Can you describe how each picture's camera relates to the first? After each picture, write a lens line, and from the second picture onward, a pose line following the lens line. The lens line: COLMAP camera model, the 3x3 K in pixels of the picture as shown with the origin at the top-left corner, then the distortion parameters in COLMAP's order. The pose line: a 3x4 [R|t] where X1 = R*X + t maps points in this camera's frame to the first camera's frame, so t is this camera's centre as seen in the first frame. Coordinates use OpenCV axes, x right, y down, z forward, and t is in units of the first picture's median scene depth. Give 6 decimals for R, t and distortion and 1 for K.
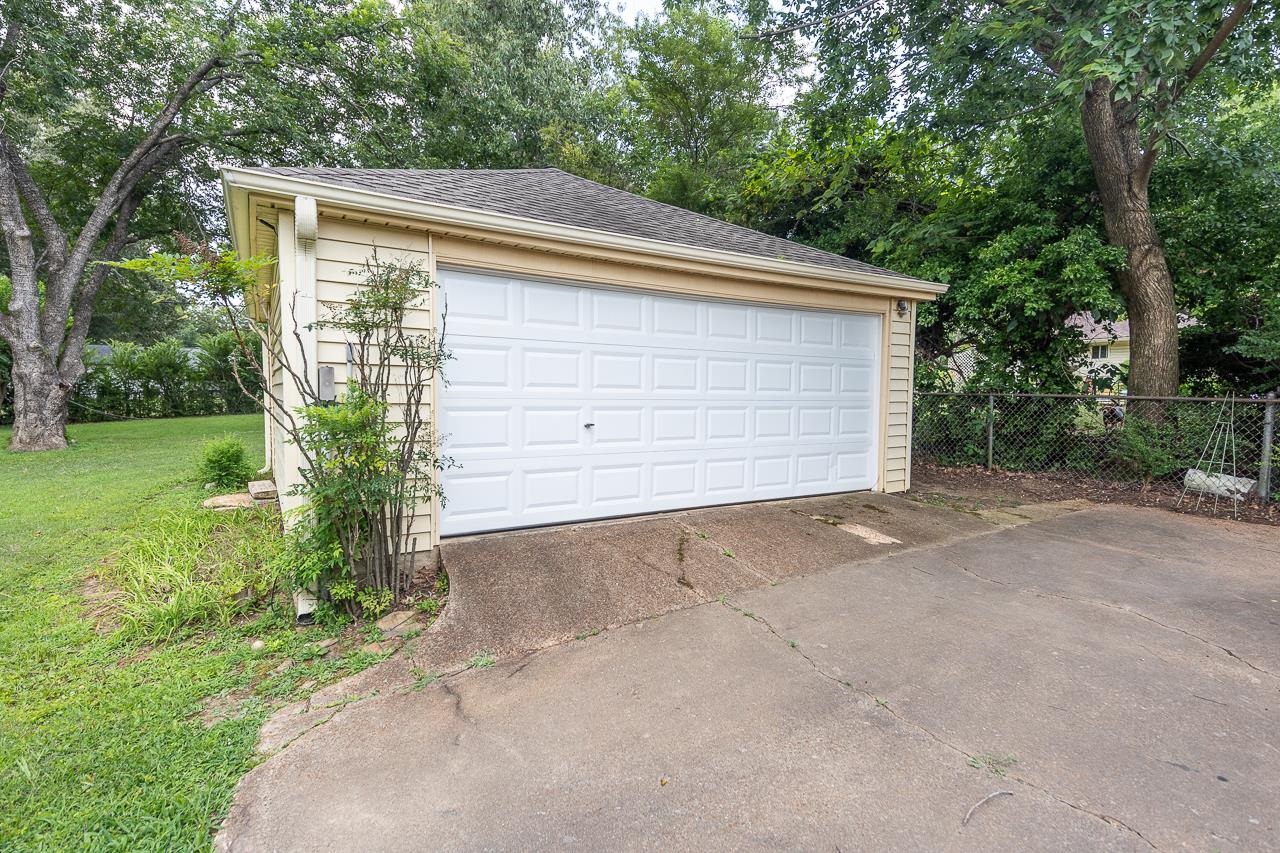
lens RADIAL K [[617.4, 0, 631.9], [0, 617.4, 429.3], [0, 0, 1]] dist [0.059880, -0.026345]
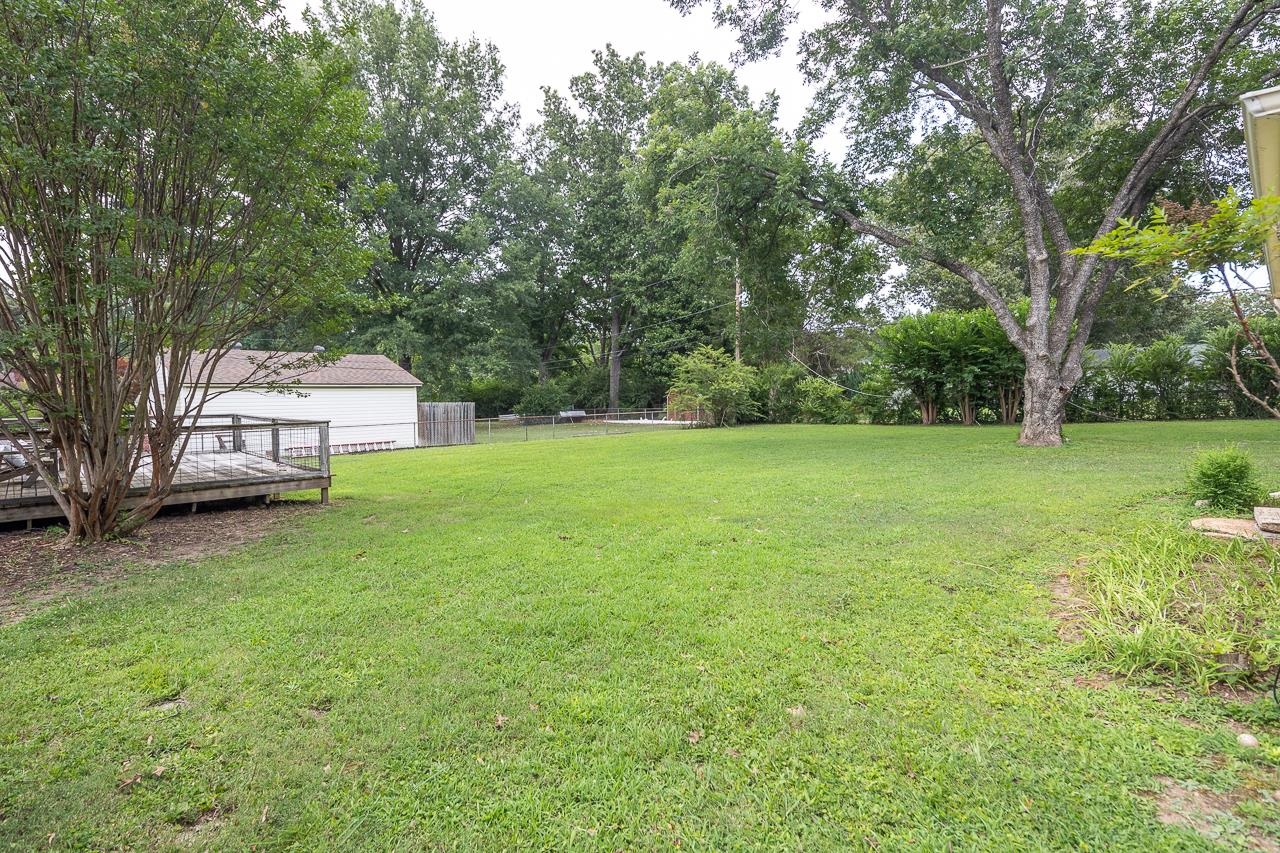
lens RADIAL K [[617.4, 0, 631.9], [0, 617.4, 429.3], [0, 0, 1]] dist [0.059880, -0.026345]
pose [[0.238986, 0.046041, -0.969931, -0.009711], [-0.048413, 0.998198, 0.035454, -0.001544], [0.969815, 0.038484, 0.240784, 0.018175]]
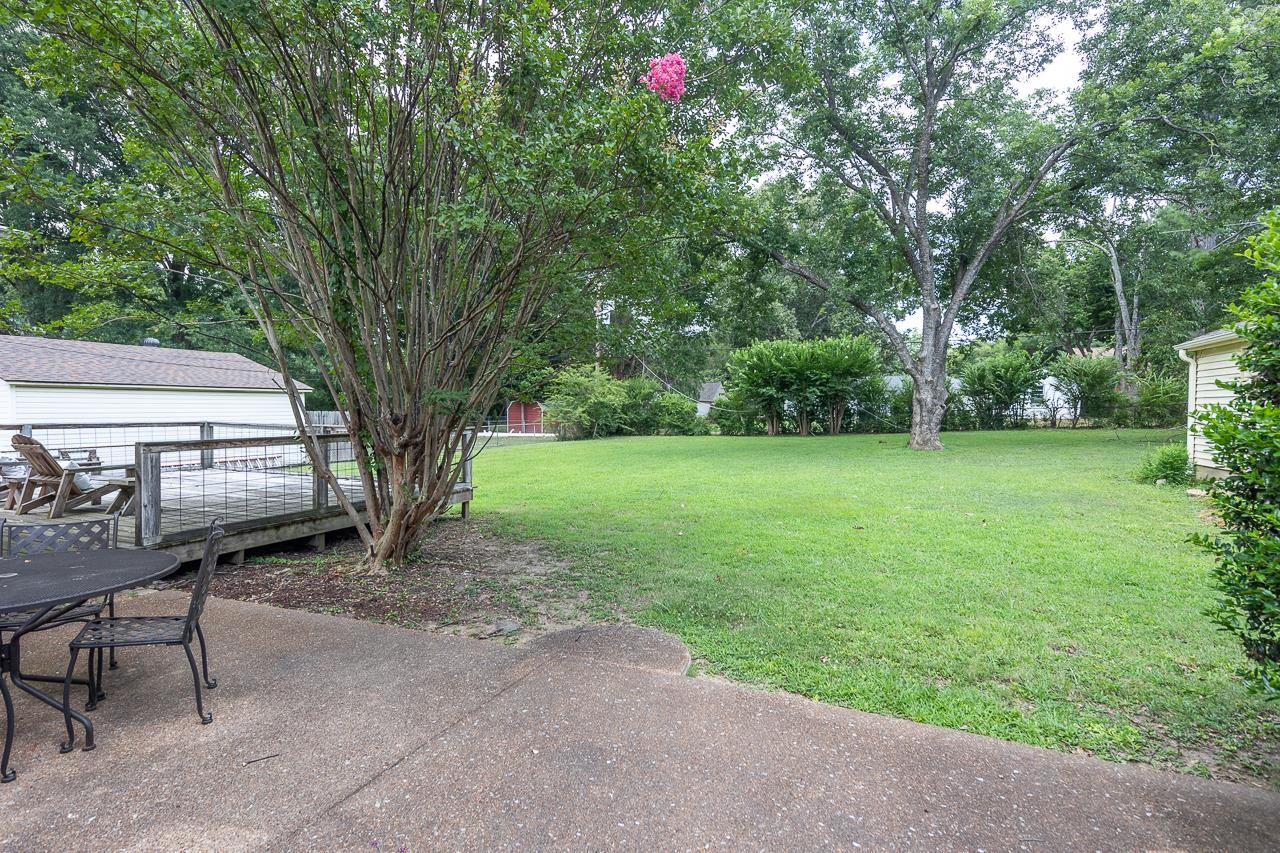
lens RADIAL K [[608.2, 0, 643.1], [0, 608.2, 425.9], [0, 0, 1]] dist [0.059823, -0.024408]
pose [[0.581722, 0.019212, -0.813161, -0.168891], [-0.048330, 0.998771, -0.010977, 0.028944], [0.811951, 0.045685, 0.581936, -0.433610]]
